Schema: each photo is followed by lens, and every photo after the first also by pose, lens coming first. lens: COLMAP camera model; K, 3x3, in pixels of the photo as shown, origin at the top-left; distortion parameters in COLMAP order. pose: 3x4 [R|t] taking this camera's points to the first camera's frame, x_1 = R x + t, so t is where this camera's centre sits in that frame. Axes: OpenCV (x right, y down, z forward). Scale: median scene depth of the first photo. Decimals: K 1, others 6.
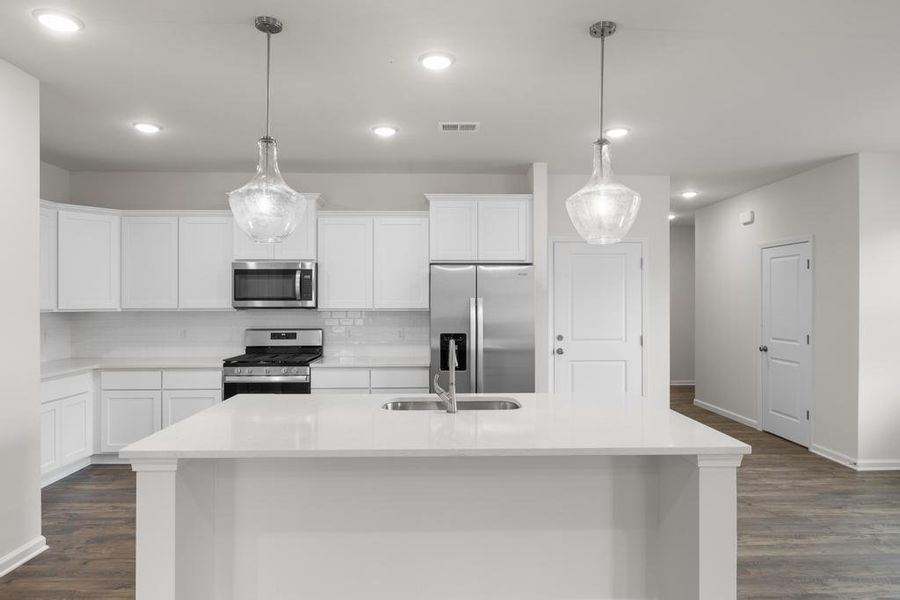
lens RADIAL K [[545.8, 0, 450.9], [0, 545.8, 298.7], [0, 0, 1]] dist [0.001801, -0.000014]
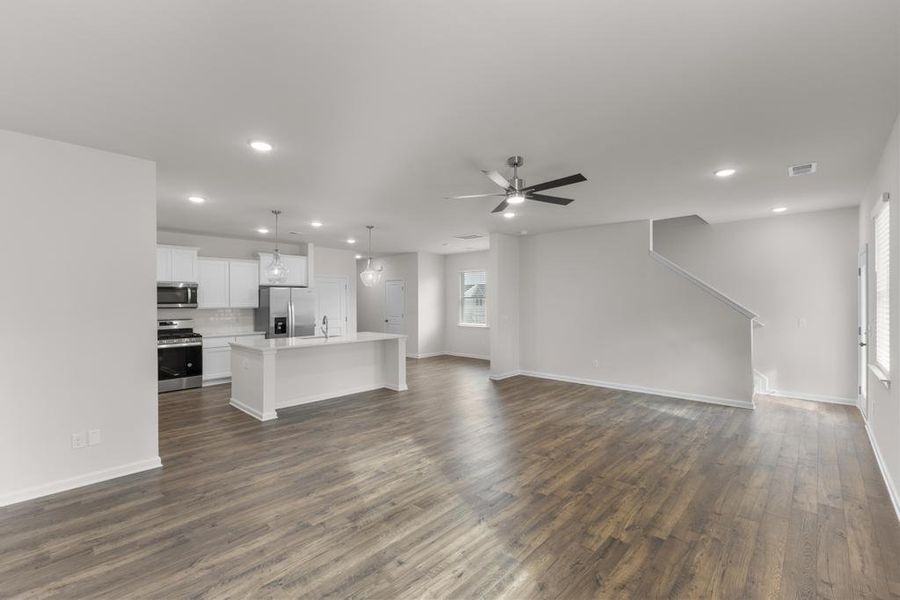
lens RADIAL K [[395.3, 0, 448.8], [0, 395.3, 300.1], [0, 0, 1]] dist [0.000432, -0.001430]
pose [[0.712780, -0.003787, 0.701377, -0.599417], [0.002694, 0.999993, 0.002662, -0.010396], [-0.701382, -0.000008, 0.712785, -0.607204]]
